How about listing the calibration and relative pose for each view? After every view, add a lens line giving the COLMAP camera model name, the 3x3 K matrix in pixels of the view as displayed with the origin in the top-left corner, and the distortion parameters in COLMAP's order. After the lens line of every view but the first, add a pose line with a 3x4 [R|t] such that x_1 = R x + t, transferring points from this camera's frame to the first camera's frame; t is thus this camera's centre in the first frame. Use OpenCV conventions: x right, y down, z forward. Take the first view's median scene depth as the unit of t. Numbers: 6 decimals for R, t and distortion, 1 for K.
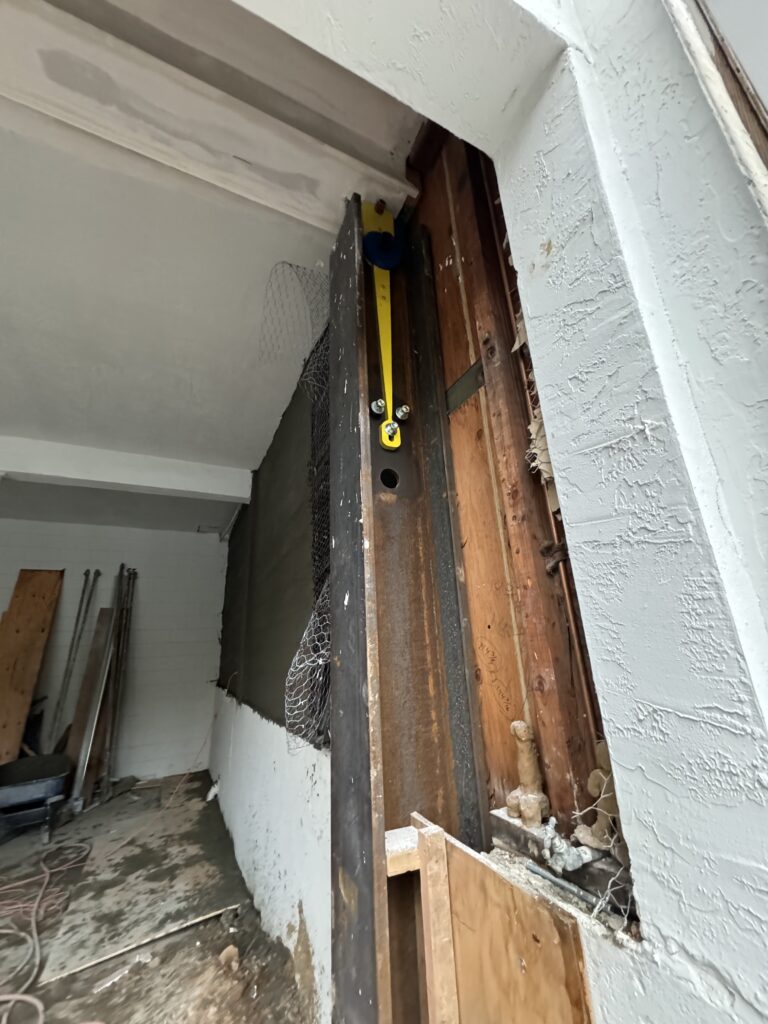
lens RADIAL K [[405.9, 0, 384.0], [0, 405.9, 512.0], [0, 0, 1]] dist [-0.000890, -0.000058]
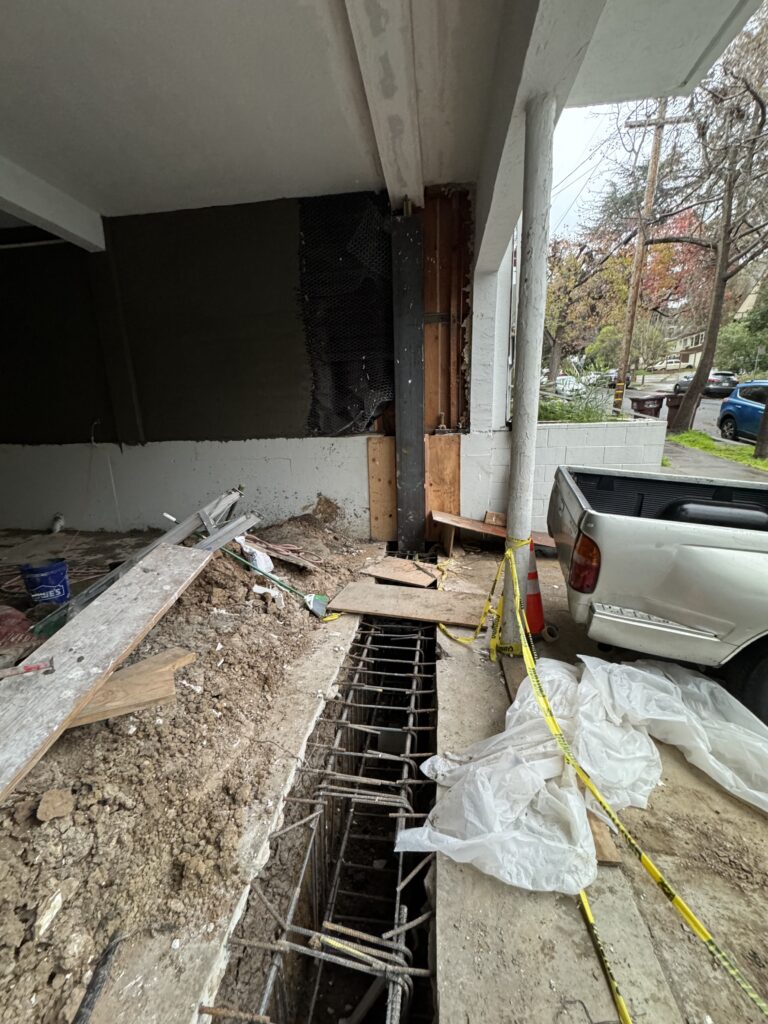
lens RADIAL K [[405.9, 0, 384.0], [0, 405.9, 512.0], [0, 0, 1]] dist [-0.000890, -0.000058]
pose [[0.550481, -0.148659, 0.821506, -1.246147], [-0.264552, 0.902243, 0.340542, 0.036223], [-0.791823, -0.404793, 0.457339, -0.338755]]
